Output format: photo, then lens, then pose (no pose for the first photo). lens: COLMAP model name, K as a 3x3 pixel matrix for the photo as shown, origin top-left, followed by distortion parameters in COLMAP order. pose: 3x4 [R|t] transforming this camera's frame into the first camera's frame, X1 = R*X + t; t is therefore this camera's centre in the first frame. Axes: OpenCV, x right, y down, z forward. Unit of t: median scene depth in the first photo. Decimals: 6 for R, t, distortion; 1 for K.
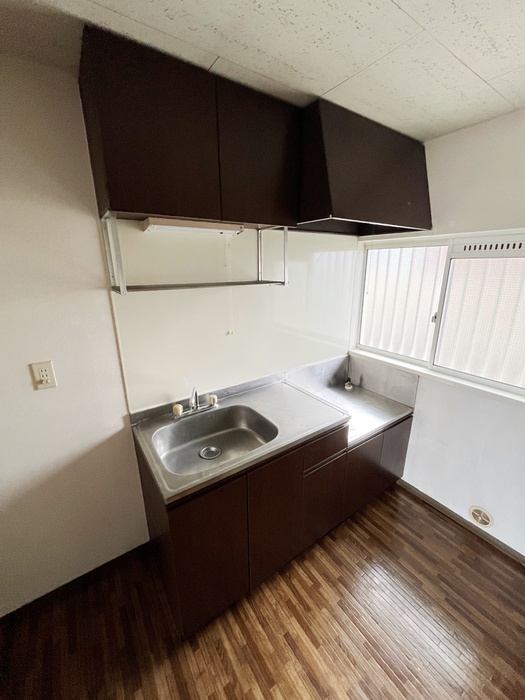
lens RADIAL K [[283.9, 0, 262.9], [0, 283.9, 348.7], [0, 0, 1]] dist [0.003108, -0.000221]
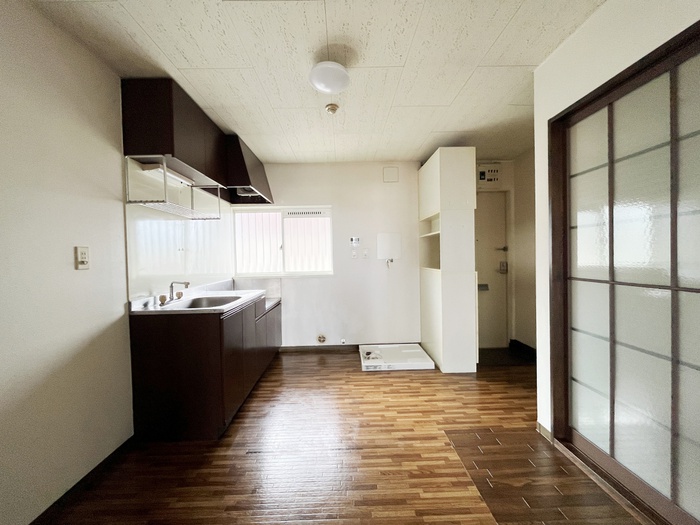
lens RADIAL K [[283.9, 0, 346.9], [0, 283.9, 264.6], [0, 0, 1]] dist [0.003108, -0.000221]
pose [[0.556817, -0.033020, 0.829978, -0.885630], [0.255408, 0.957607, -0.133251, 0.442398], [-0.790393, 0.286180, 0.541646, -0.432808]]
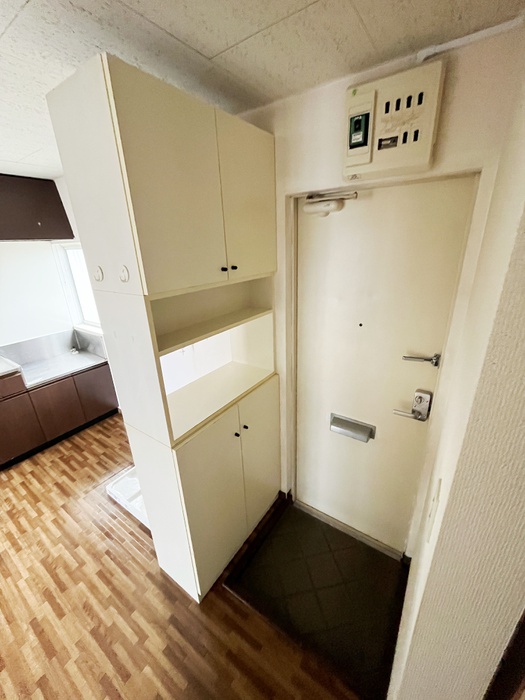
lens RADIAL K [[283.9, 0, 259.9], [0, 283.9, 348.2], [0, 0, 1]] dist [0.003108, -0.000221]
pose [[0.936742, -0.153263, 0.314681, 1.037724], [0.132306, 0.987379, 0.087046, 0.167629], [-0.324050, -0.039905, 0.945198, -0.837110]]
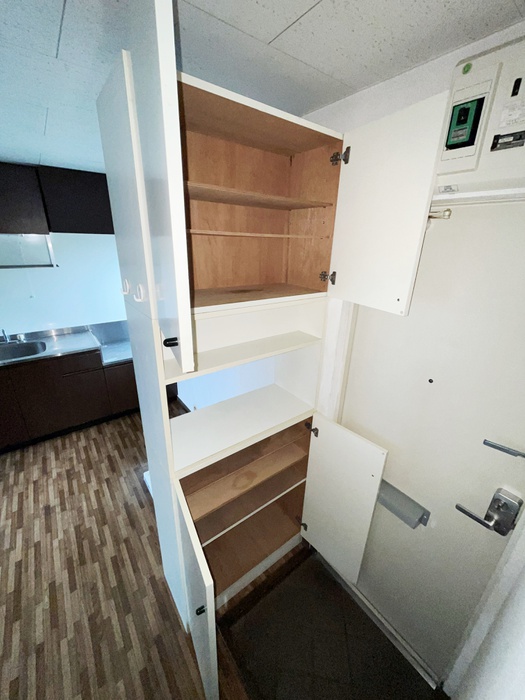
lens RADIAL K [[283.9, 0, 260.8], [0, 283.9, 347.9], [0, 0, 1]] dist [0.003108, -0.000221]
pose [[0.998955, 0.013327, 0.043714, 1.194676], [-0.016801, 0.996644, 0.080111, 0.087128], [-0.042500, -0.080762, 0.995827, -0.742525]]
